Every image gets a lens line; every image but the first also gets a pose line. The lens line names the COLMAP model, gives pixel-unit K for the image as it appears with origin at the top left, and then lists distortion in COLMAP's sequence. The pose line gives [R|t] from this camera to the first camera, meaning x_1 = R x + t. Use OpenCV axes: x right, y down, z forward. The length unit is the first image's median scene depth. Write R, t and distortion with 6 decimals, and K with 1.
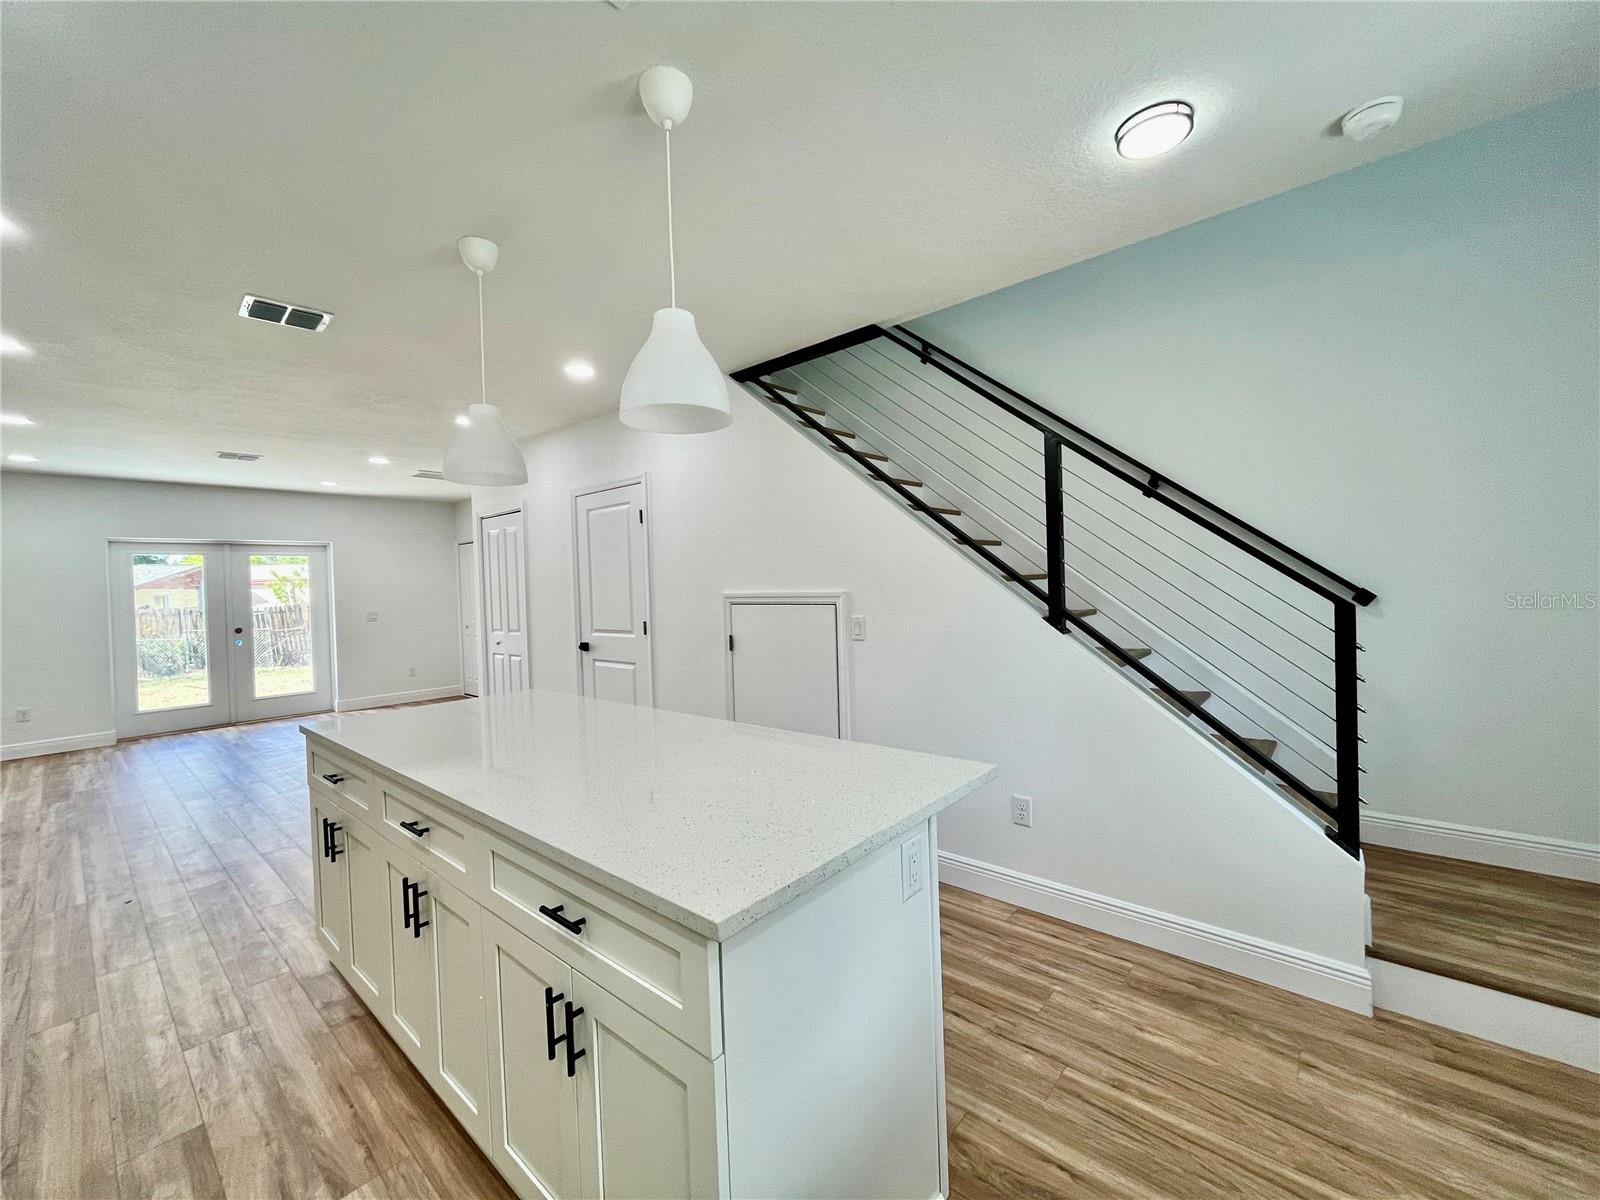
lens RADIAL K [[648.0, 0, 802.6], [0, 648.0, 589.9], [0, 0, 1]] dist [-0.000333, 0.000112]
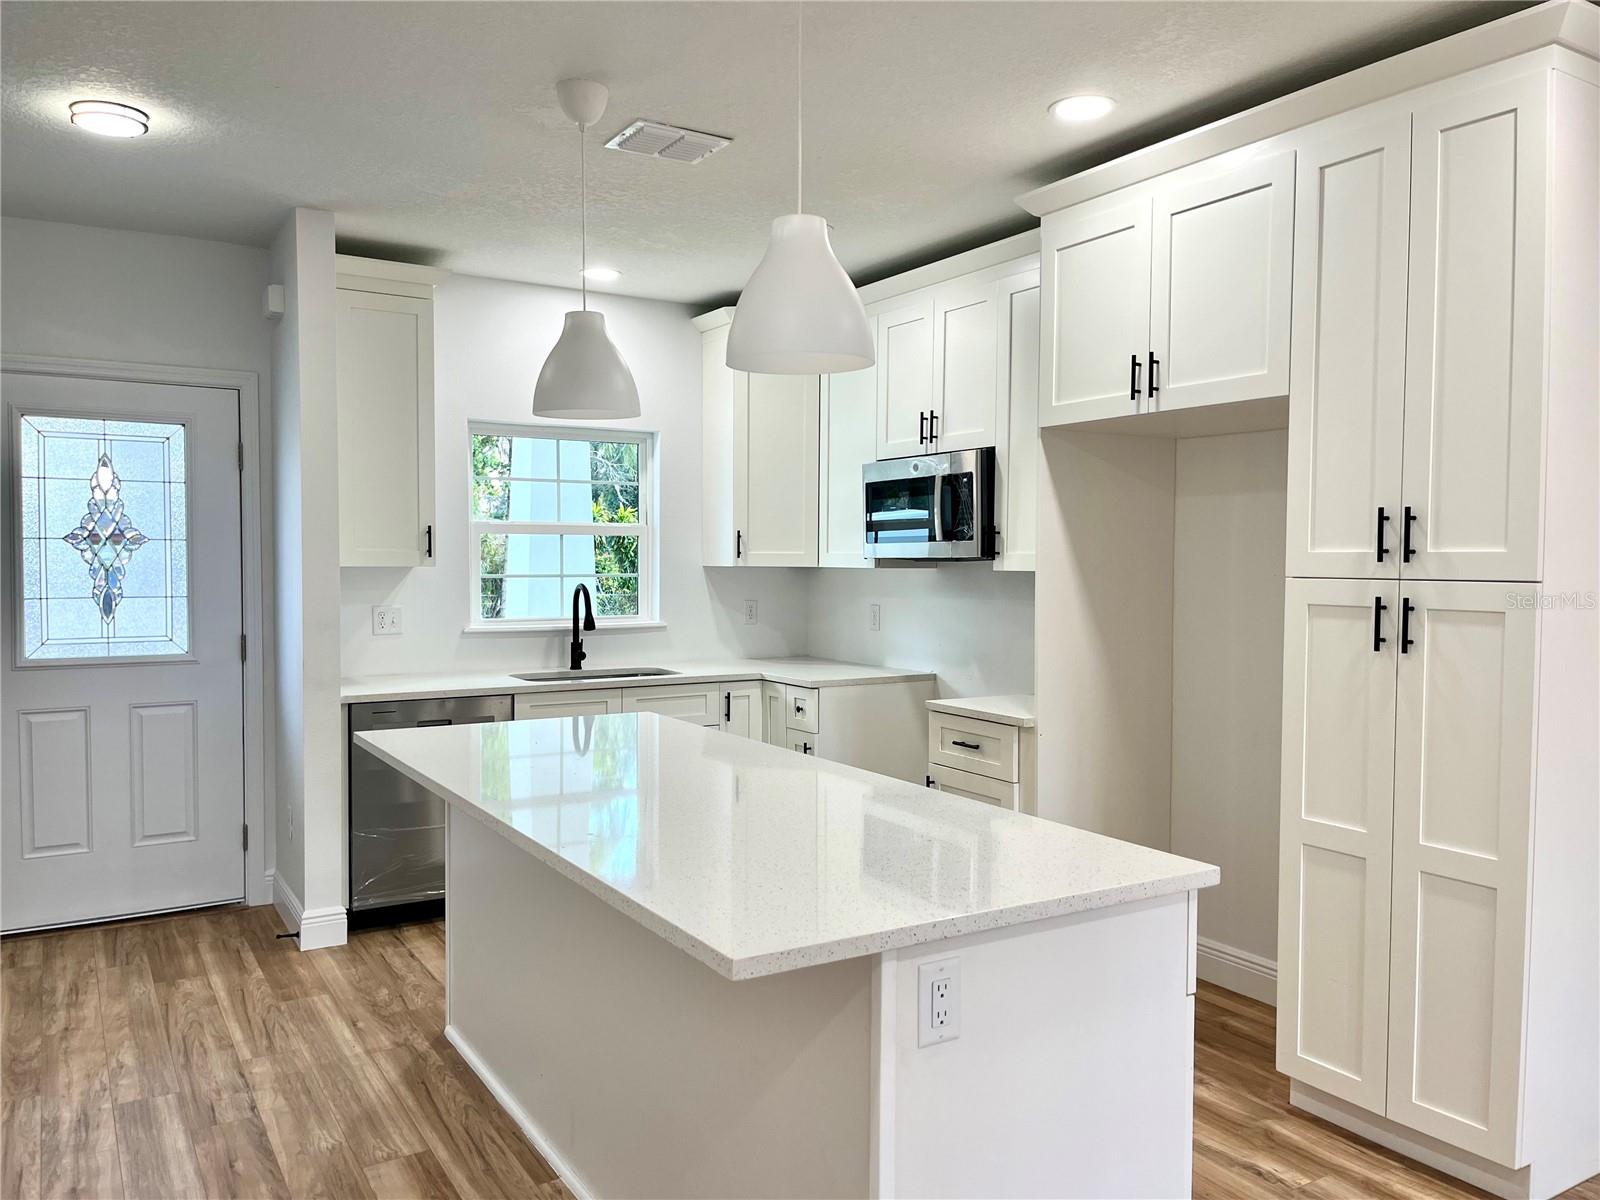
lens RADIAL K [[1216.8, 0, 803.6], [0, 1216.8, 600.2], [0, 0, 1]] dist [0.071886, -0.084229]
pose [[-0.948213, 0.017005, 0.317180, -0.940994], [0.031636, 0.998657, 0.041035, -0.023411], [-0.316056, 0.048944, -0.947477, 2.269381]]
